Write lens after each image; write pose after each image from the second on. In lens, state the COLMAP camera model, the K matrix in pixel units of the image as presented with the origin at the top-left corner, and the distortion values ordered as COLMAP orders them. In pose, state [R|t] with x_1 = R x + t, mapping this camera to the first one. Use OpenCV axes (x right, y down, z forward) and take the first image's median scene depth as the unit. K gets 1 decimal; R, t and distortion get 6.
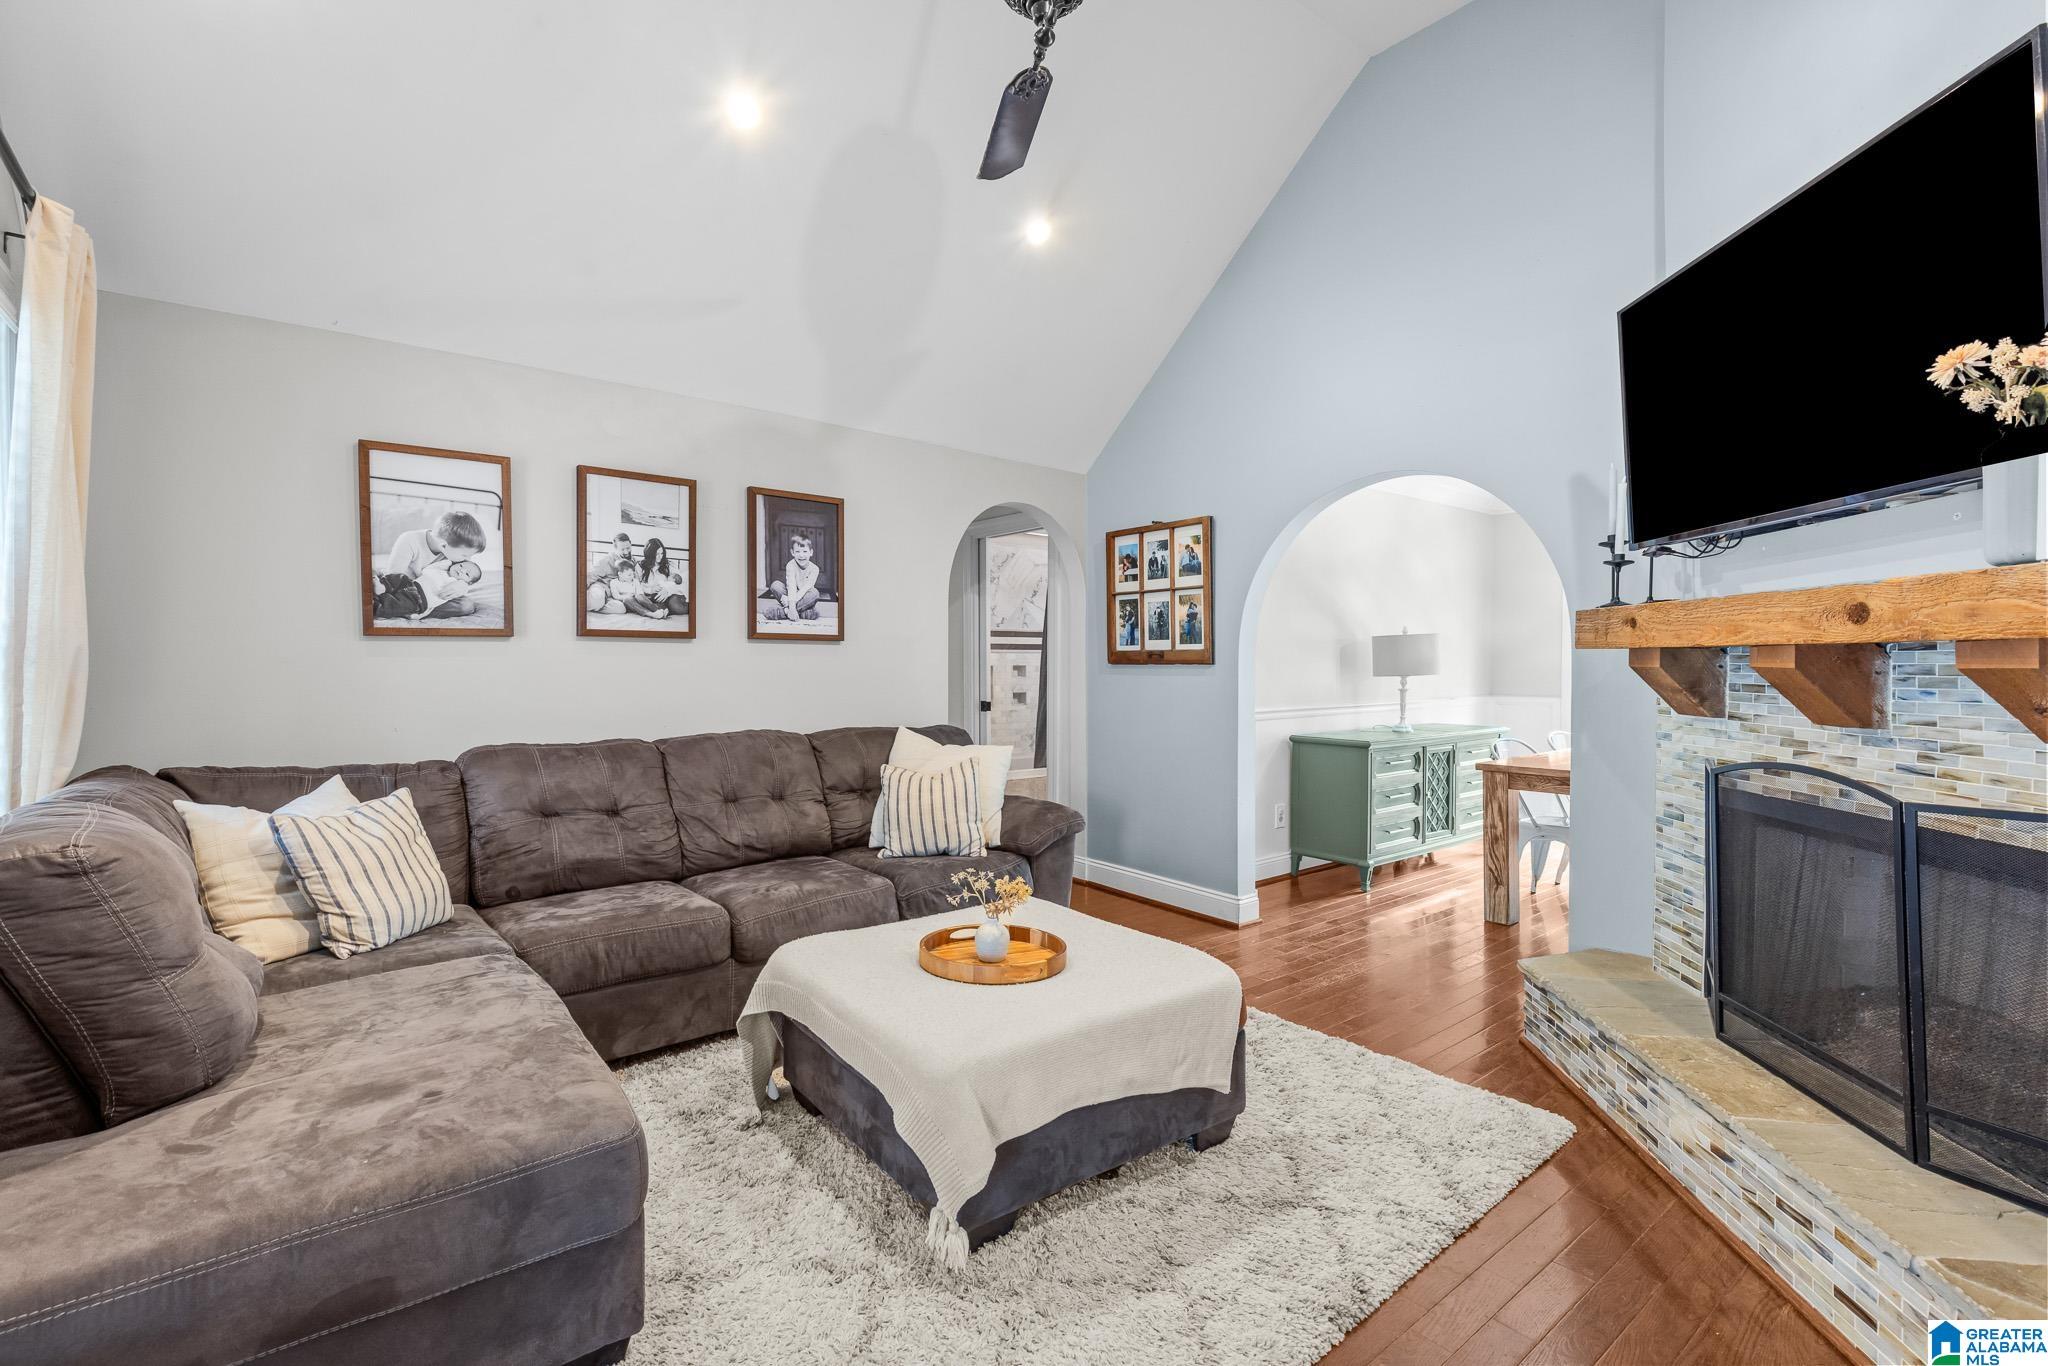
lens RADIAL K [[919.5, 0, 1032.0], [0, 919.5, 676.6], [0, 0, 1]] dist [0.009116, -0.001846]
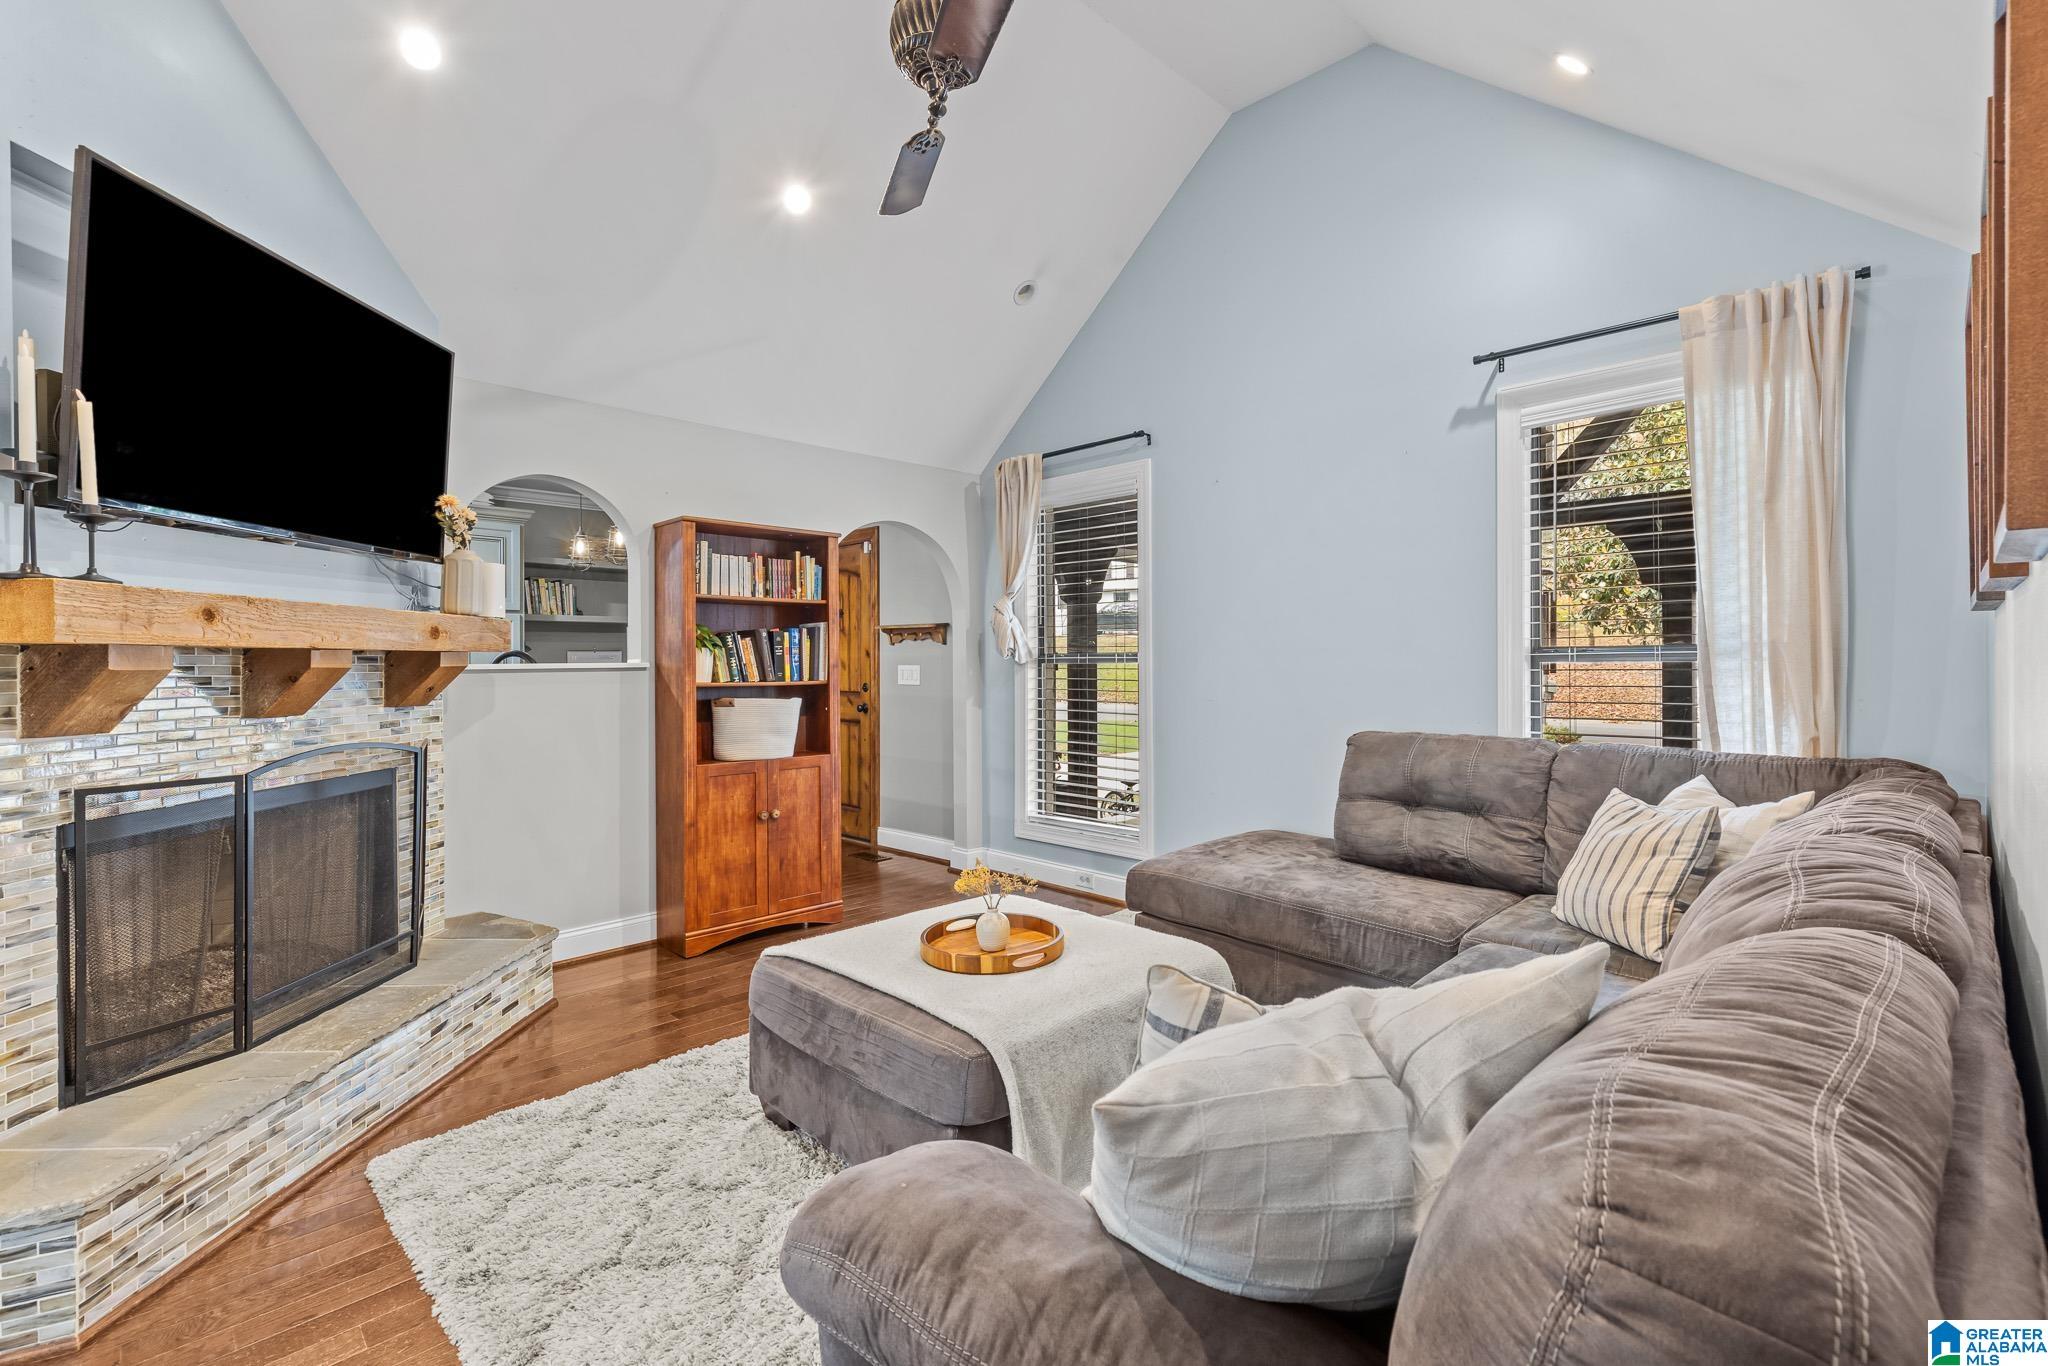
lens RADIAL K [[919.5, 0, 1034.0], [0, 919.5, 671.3], [0, 0, 1]] dist [0.009116, -0.001846]
pose [[-0.994101, 0.007459, -0.108200, 0.022258], [0.004742, 0.999667, 0.025347, -0.028369], [0.108353, 0.024685, -0.993806, 2.061169]]
